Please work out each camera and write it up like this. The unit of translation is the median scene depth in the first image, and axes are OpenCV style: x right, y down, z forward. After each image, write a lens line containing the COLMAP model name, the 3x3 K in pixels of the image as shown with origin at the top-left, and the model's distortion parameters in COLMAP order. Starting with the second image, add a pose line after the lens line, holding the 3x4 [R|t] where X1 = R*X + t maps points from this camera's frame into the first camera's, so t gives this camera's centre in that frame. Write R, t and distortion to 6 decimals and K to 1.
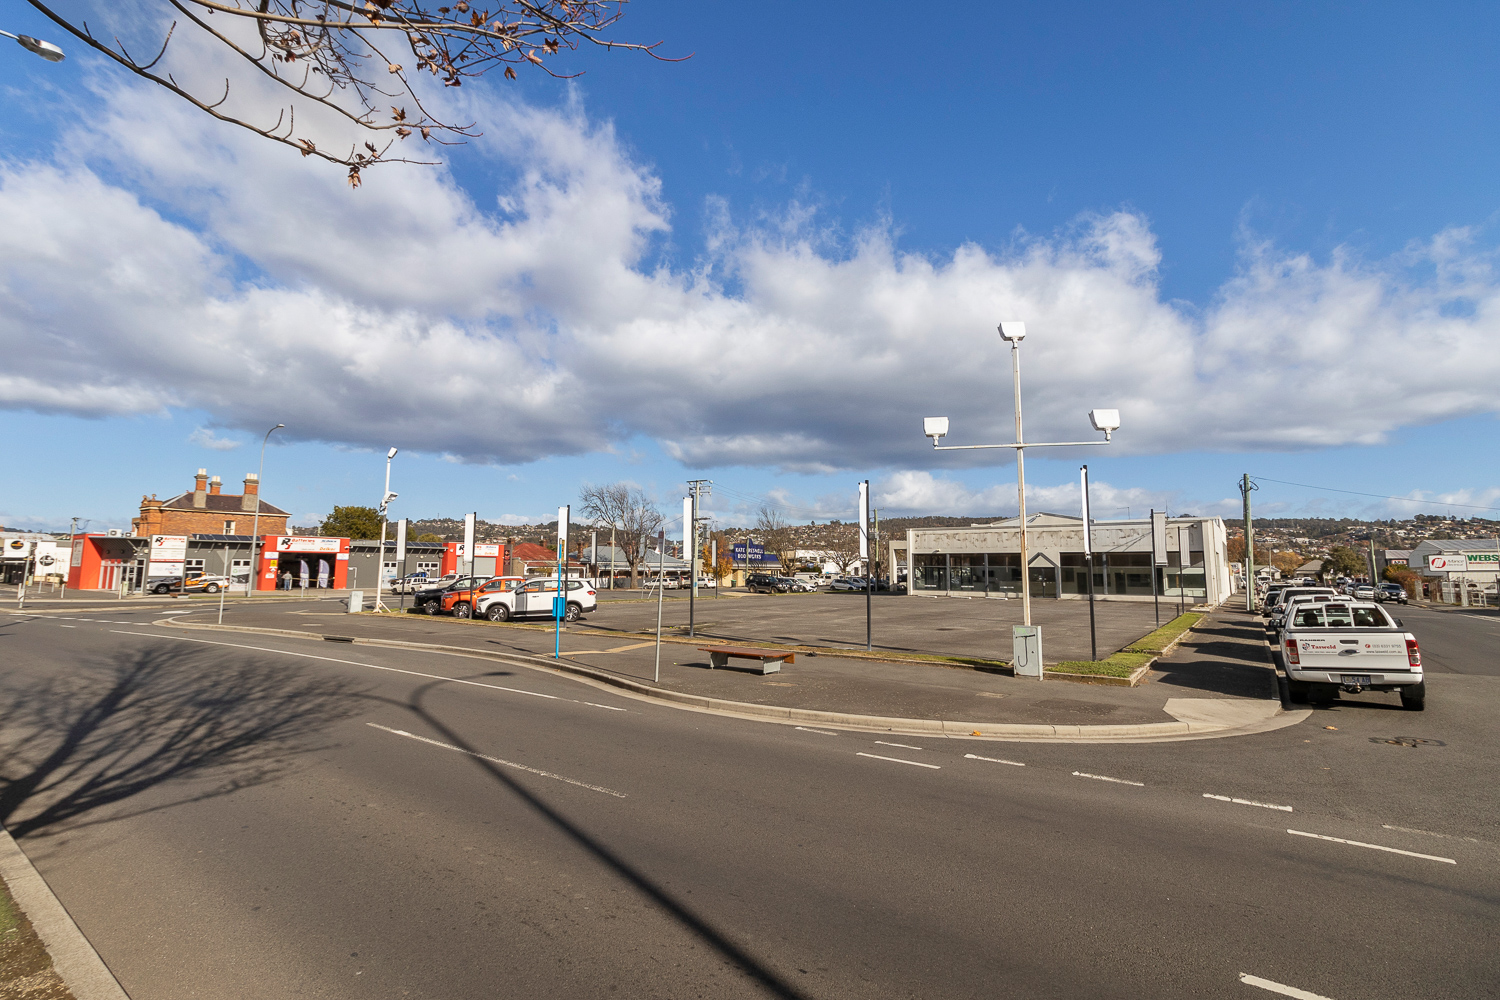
lens RADIAL K [[692.9, 0, 740.1], [0, 692.9, 490.9], [0, 0, 1]] dist [0.002684, 0.003397]
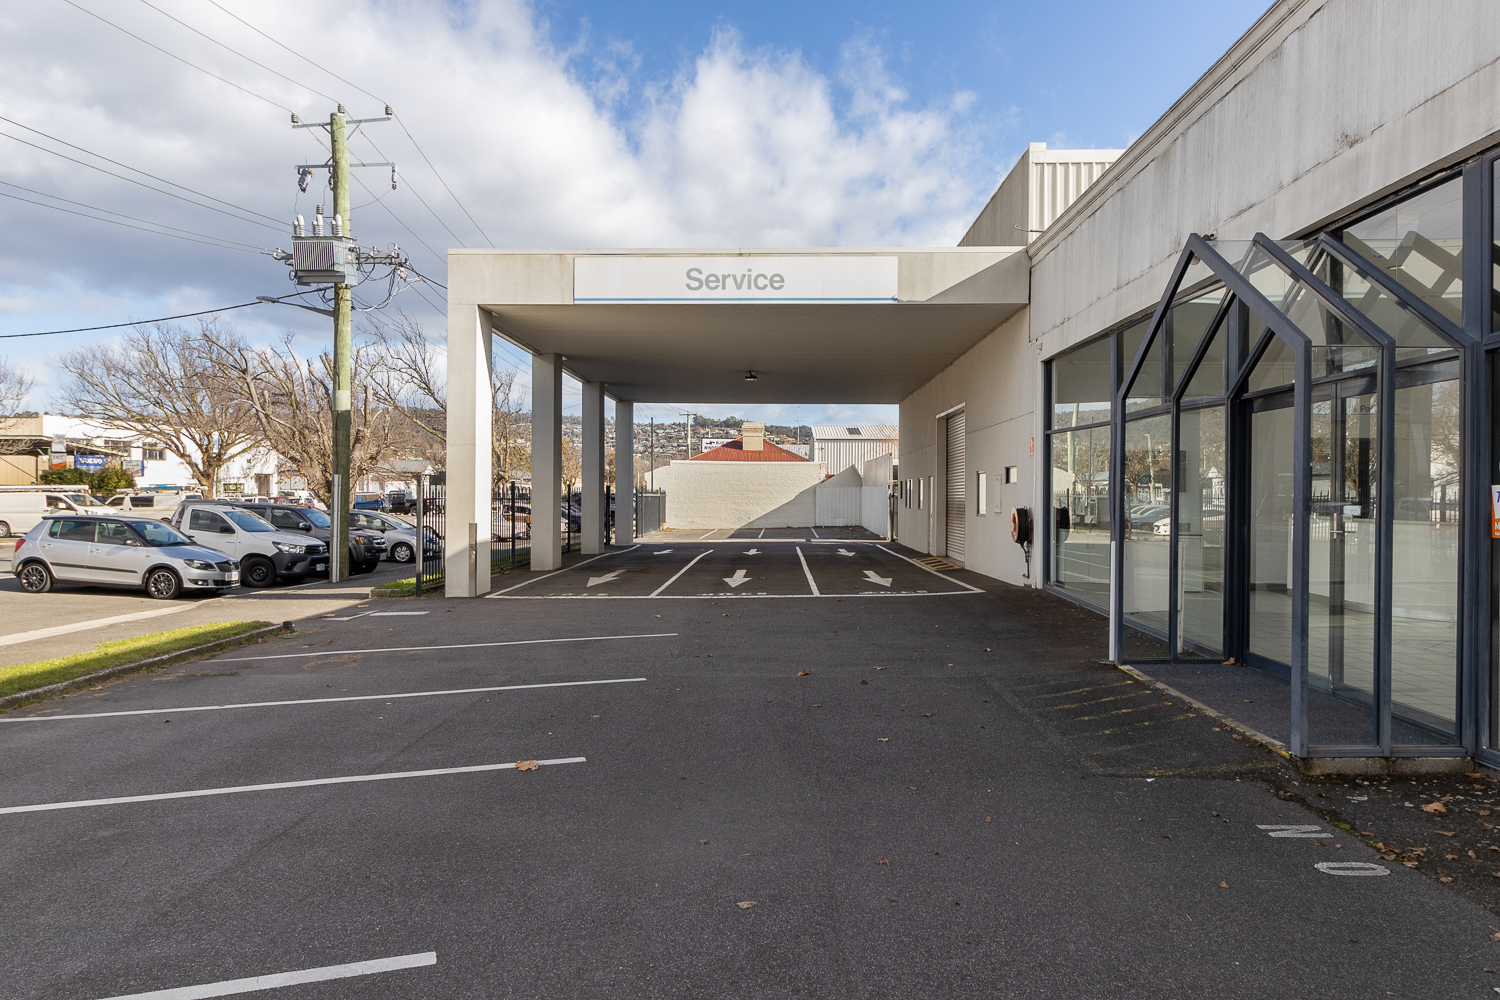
lens RADIAL K [[998.4, 0, 744.5], [0, 998.4, 494.5], [0, 0, 1]] dist [-0.001447, 0.000747]
pose [[0.825739, -0.007141, 0.564008, 0.110564], [-0.060579, 0.993013, 0.101264, 0.072587], [-0.560790, -0.117785, 0.819537, 0.584586]]
